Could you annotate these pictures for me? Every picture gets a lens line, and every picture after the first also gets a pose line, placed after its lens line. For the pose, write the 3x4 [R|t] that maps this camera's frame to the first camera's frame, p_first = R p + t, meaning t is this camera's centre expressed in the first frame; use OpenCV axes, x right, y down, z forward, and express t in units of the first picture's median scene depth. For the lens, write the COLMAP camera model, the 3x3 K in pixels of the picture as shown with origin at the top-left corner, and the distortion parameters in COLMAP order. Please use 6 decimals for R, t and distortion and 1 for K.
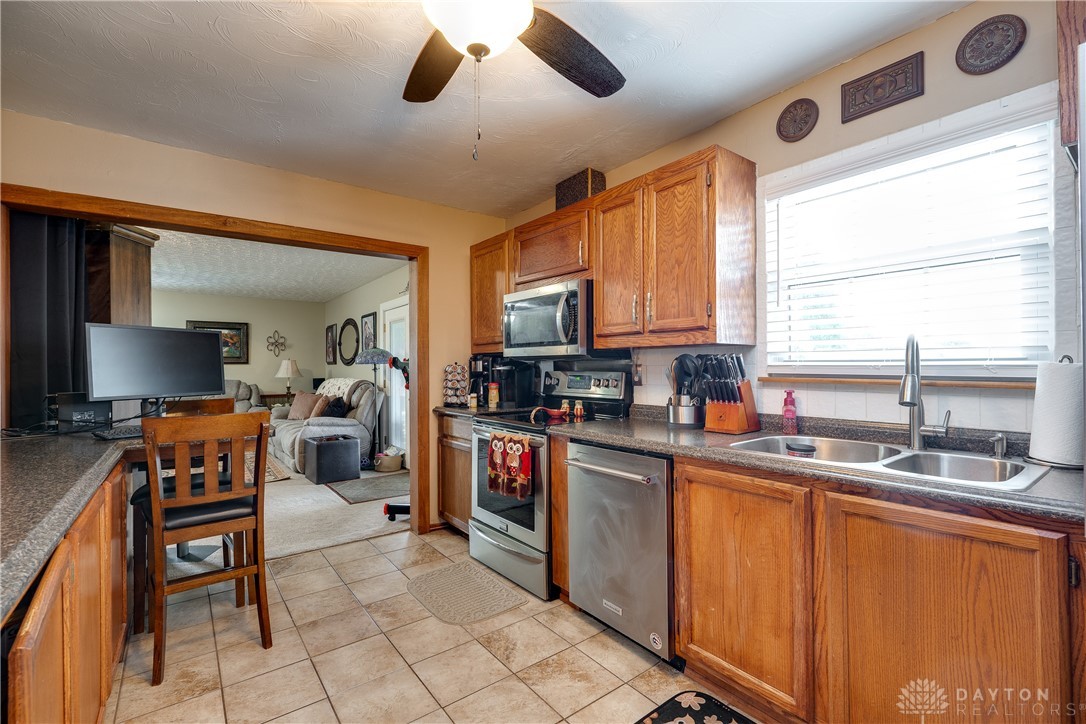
lens RADIAL K [[482.4, 0, 543.0], [0, 482.4, 374.6], [0, 0, 1]] dist [0.000199, 0.000465]
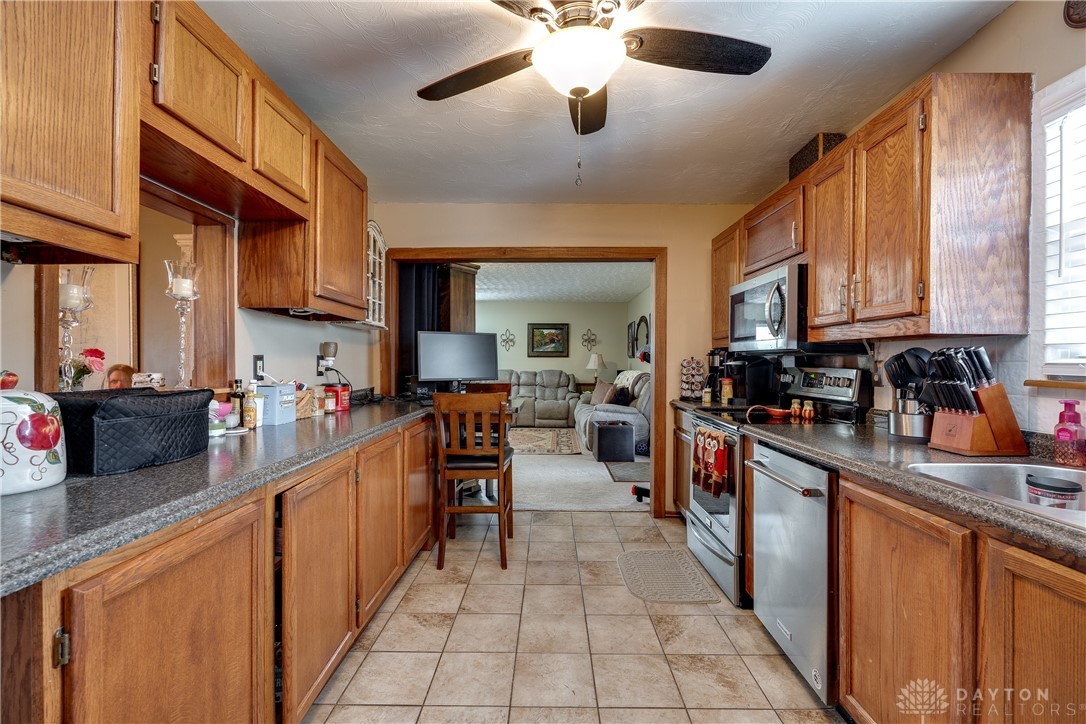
lens RADIAL K [[482.4, 0, 543.0], [0, 482.4, 374.6], [0, 0, 1]] dist [0.000199, 0.000465]
pose [[0.786096, 0.026480, -0.617537, 0.301301], [-0.018461, 0.999642, 0.019364, -0.002886], [0.617828, -0.003822, 0.786304, 0.011494]]
